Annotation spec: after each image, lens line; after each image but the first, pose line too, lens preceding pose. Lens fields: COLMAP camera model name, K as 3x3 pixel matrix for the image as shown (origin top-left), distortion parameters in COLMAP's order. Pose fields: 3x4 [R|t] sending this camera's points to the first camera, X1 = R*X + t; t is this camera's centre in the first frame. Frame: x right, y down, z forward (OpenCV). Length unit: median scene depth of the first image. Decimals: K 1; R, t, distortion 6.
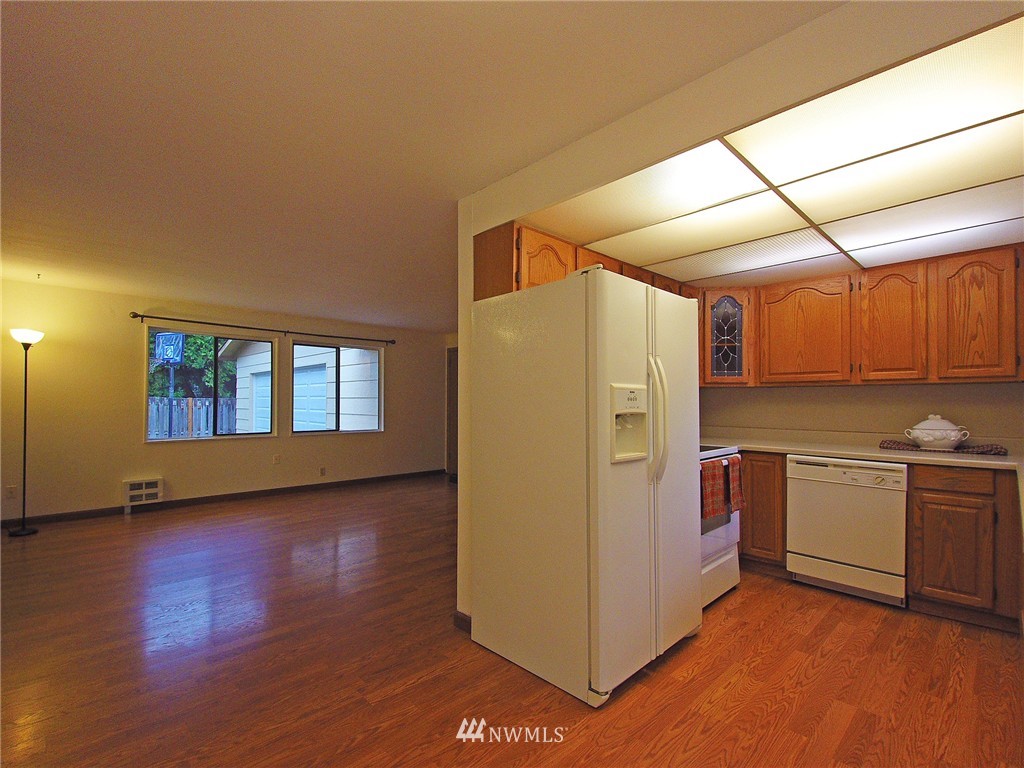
lens RADIAL K [[464.8, 0, 510.1], [0, 464.8, 396.8], [0, 0, 1]] dist [0.034015, -0.020995]
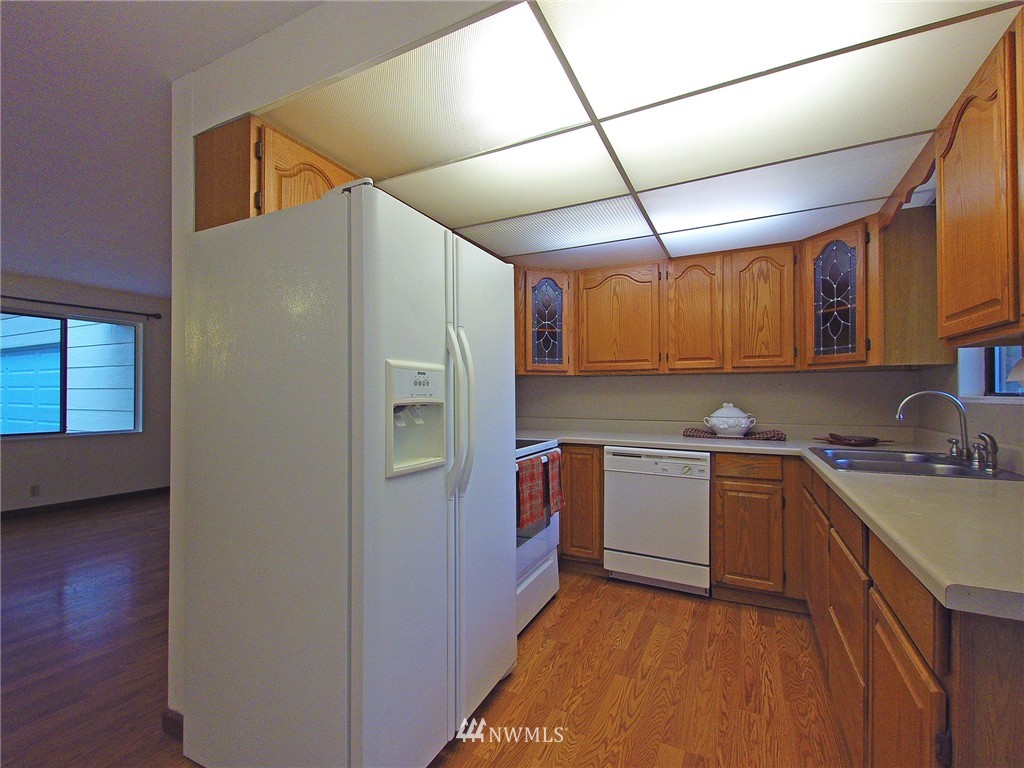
lens RADIAL K [[461.6, 0, 502.6], [0, 461.6, 387.8], [0, 0, 1]] dist [0.033501, -0.020285]
pose [[0.945885, 0.002434, 0.324493, 0.103921], [-0.001394, 0.999993, -0.003436, 0.009597], [-0.324499, 0.002797, 0.945882, 0.205512]]
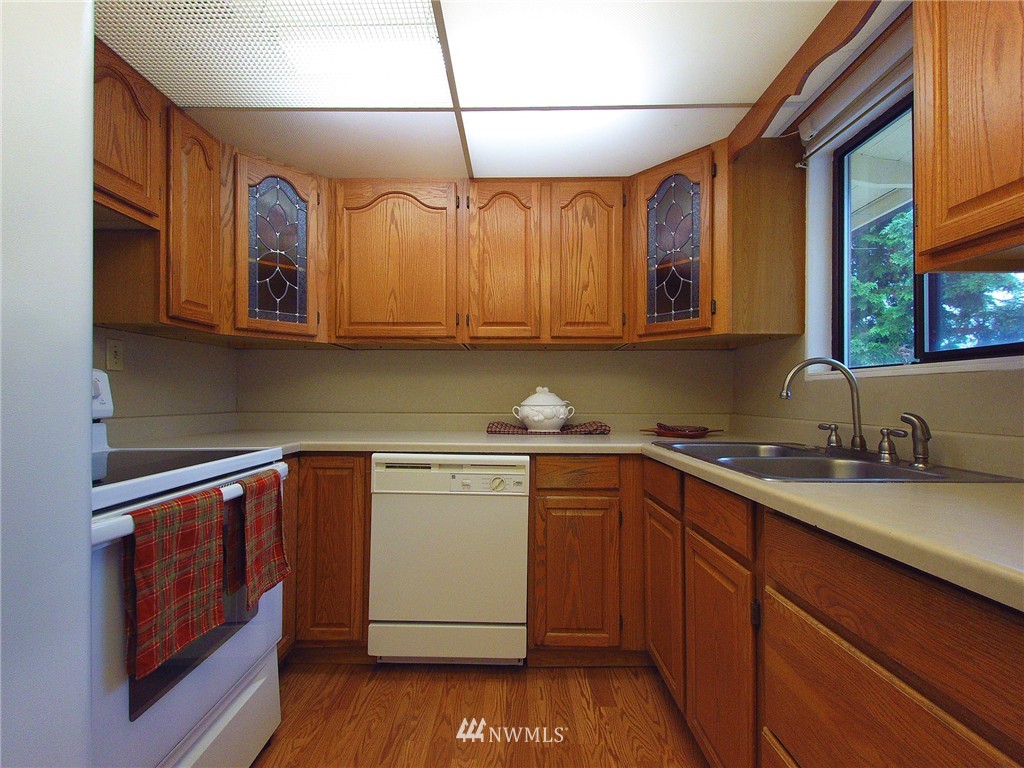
lens RADIAL K [[464.8, 0, 510.1], [0, 464.8, 396.8], [0, 0, 1]] dist [0.034015, -0.020995]
pose [[0.695538, 0.000146, 0.718489, 0.335452], [-0.011370, 0.999877, 0.010805, 0.050852], [-0.718399, -0.015685, 0.695454, 0.544084]]
